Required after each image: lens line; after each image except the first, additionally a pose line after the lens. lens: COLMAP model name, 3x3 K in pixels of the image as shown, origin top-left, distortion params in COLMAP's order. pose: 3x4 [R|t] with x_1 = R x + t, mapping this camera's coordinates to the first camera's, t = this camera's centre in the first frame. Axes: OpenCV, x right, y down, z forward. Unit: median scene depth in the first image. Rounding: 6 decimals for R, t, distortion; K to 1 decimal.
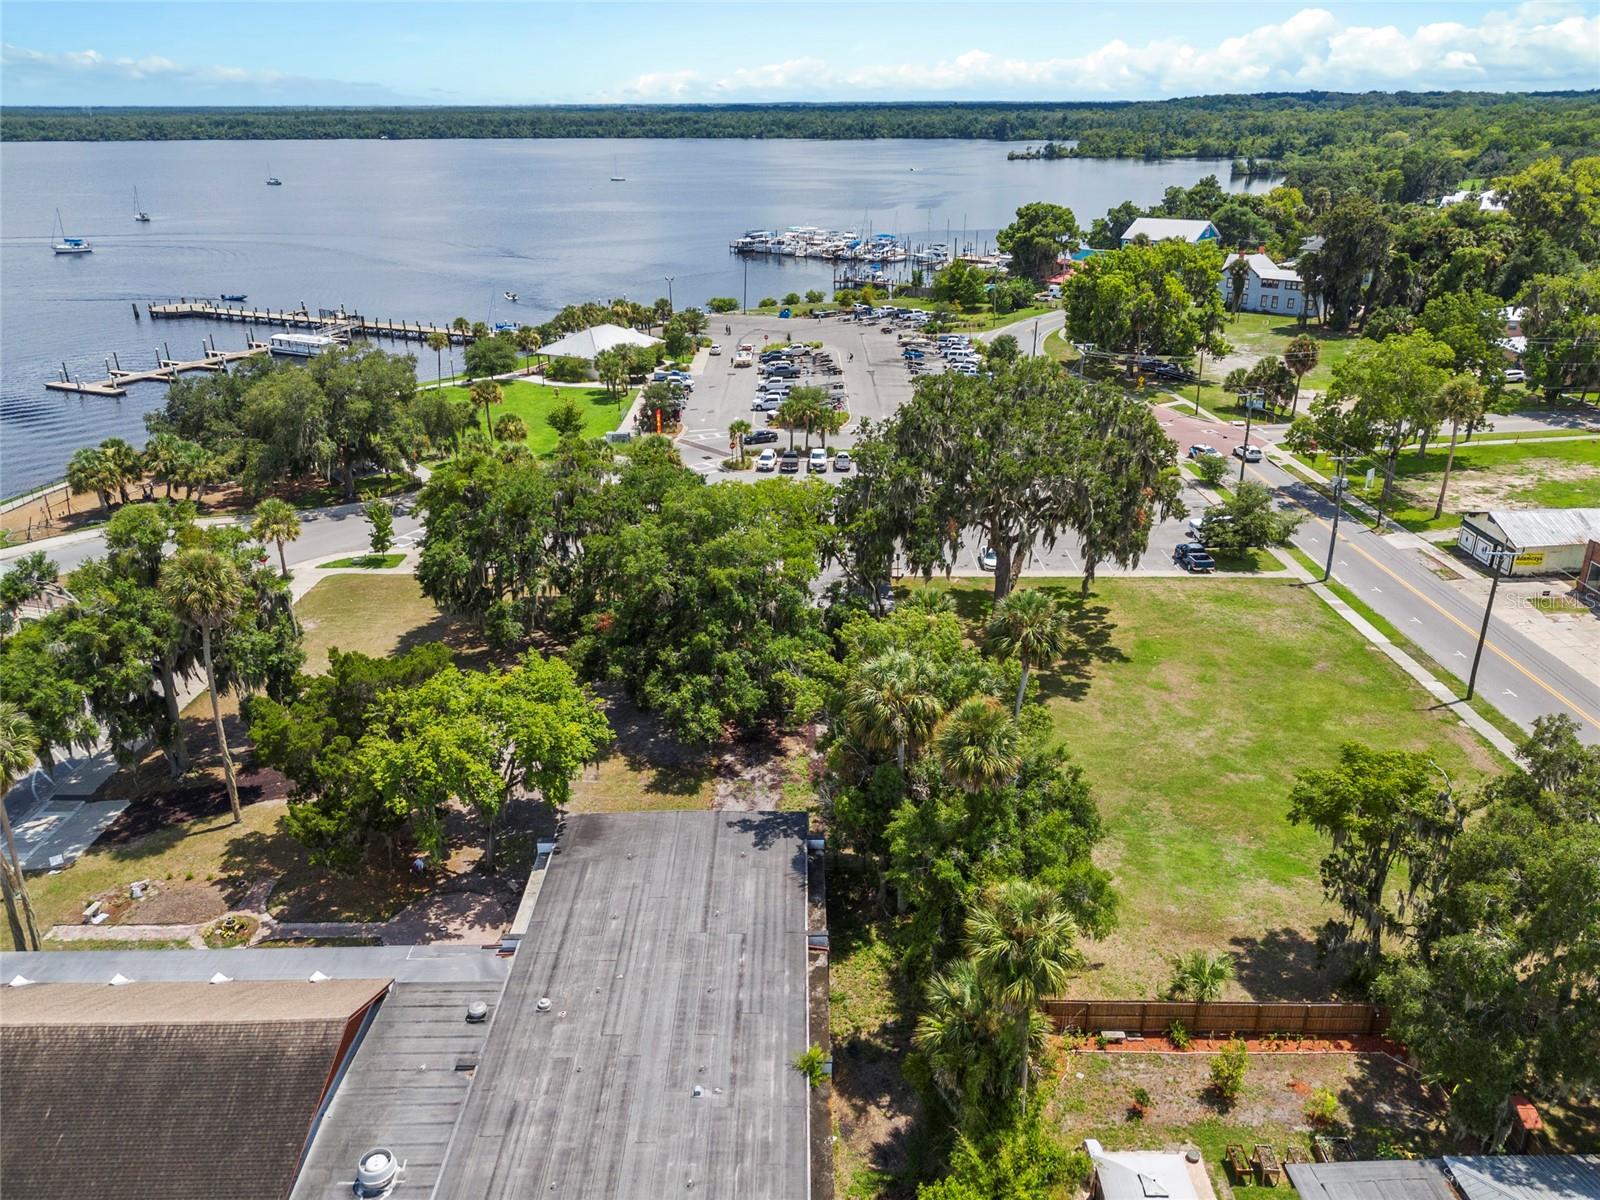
lens RADIAL K [[1175.6, 0, 800.0], [0, 1175.6, 600.0], [0, 0, 1]] dist [0.053504, -0.047352]
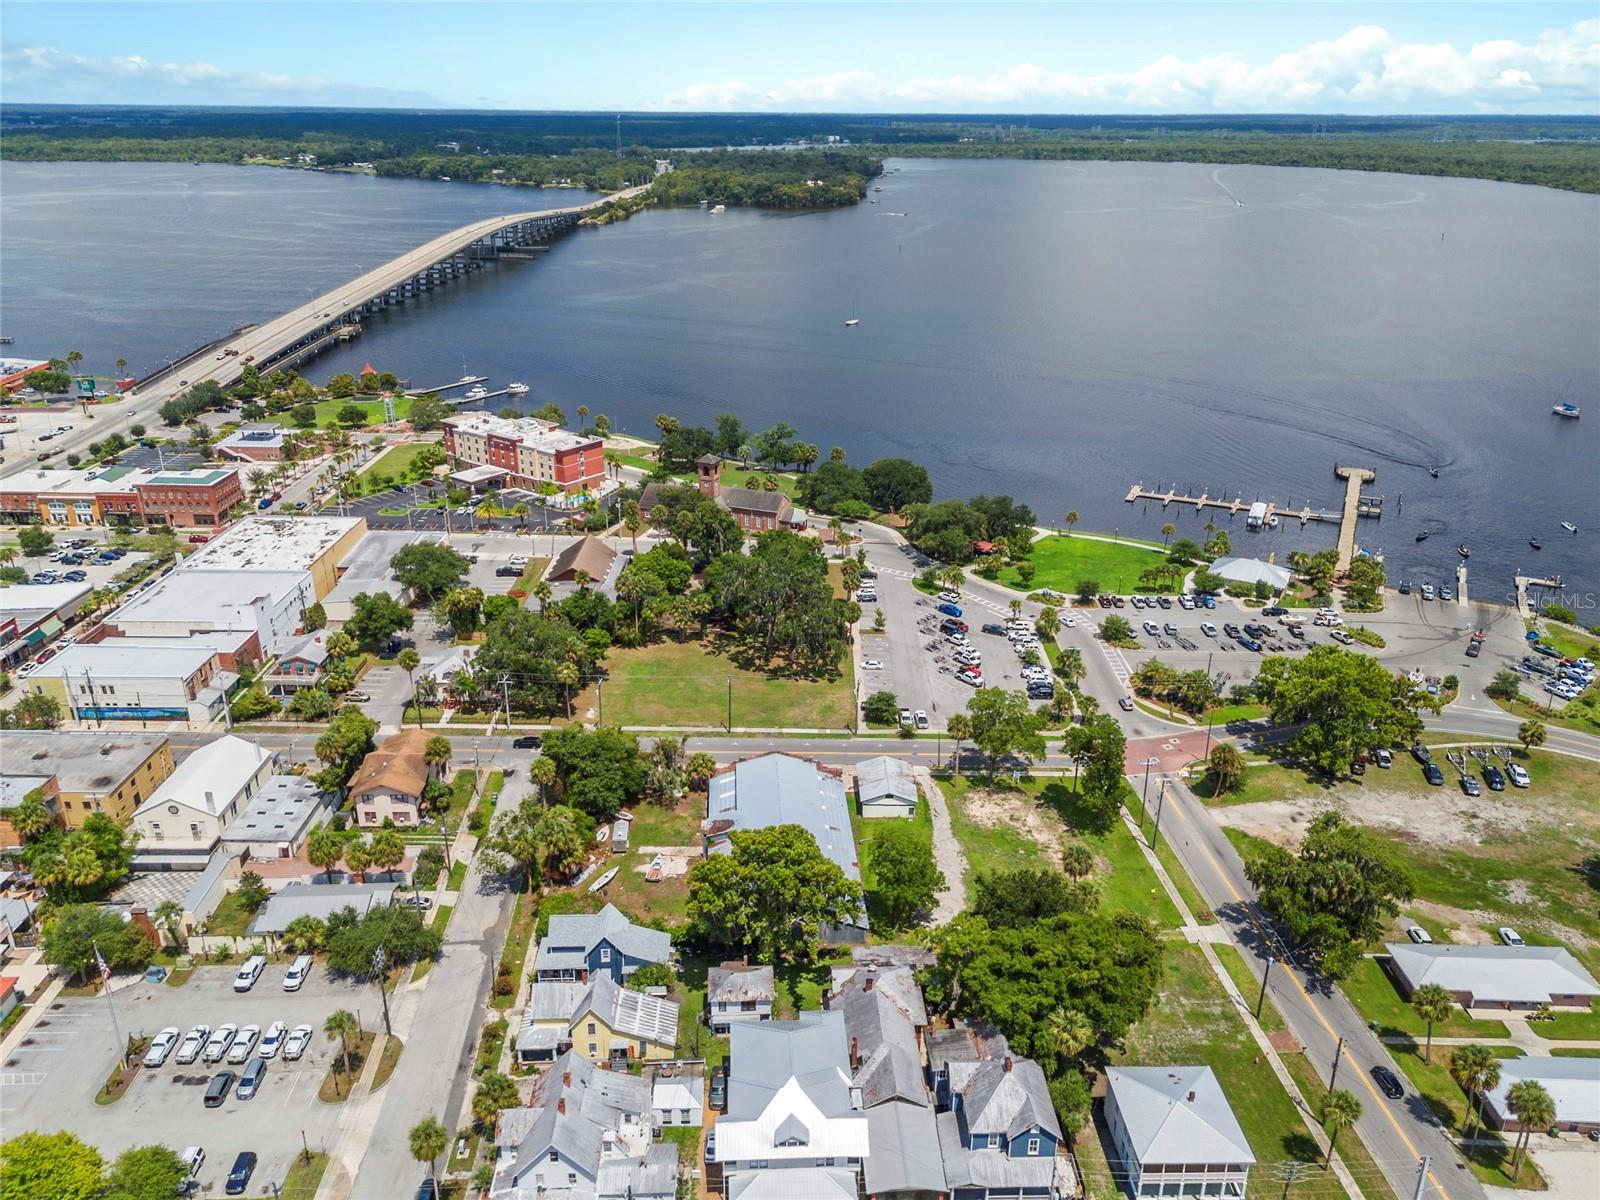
lens RADIAL K [[1175.6, 0, 800.0], [0, 1175.6, 600.0], [0, 0, 1]] dist [0.053504, -0.047352]
pose [[-0.001315, 0.388350, -0.921511, 2.450463], [-0.386748, 0.849607, 0.358600, -1.002699], [0.922185, 0.356864, 0.149076, 0.552617]]
